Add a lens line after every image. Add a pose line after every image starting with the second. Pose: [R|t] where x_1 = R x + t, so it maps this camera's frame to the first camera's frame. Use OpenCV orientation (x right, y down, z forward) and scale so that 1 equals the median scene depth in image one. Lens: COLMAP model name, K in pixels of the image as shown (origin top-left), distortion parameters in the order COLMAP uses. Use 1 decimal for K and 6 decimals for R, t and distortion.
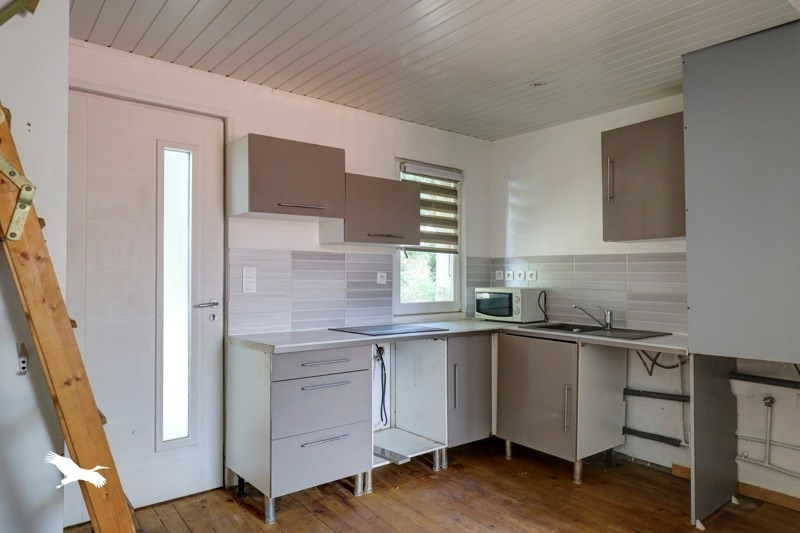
lens RADIAL K [[518.7, 0, 400.3], [0, 518.7, 267.4], [0, 0, 1]] dist [-0.000301, 0.001157]
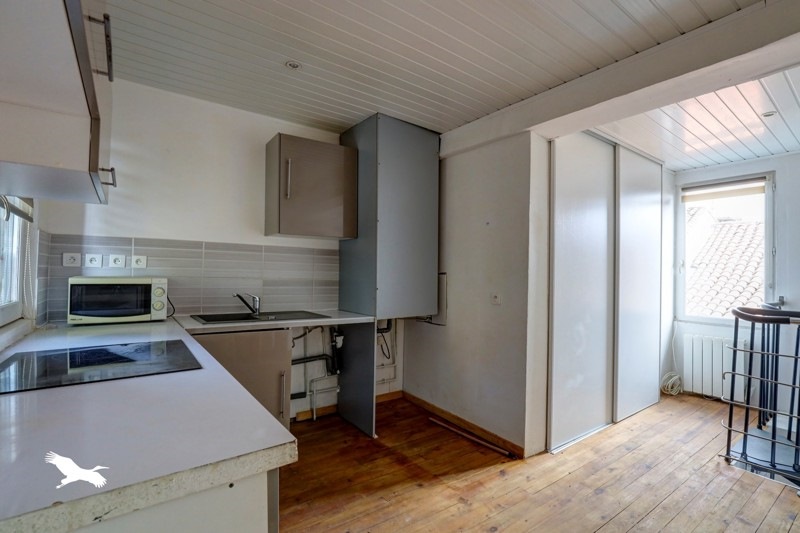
lens RADIAL K [[384.3, 0, 400.3], [0, 384.3, 270.6], [0, 0, 1]] dist [0.000134, -0.000129]
pose [[0.054848, -0.002952, 0.998490, -0.371620], [-0.037522, 0.999283, 0.005015, 0.012907], [-0.997789, -0.037741, 0.054698, 0.644326]]
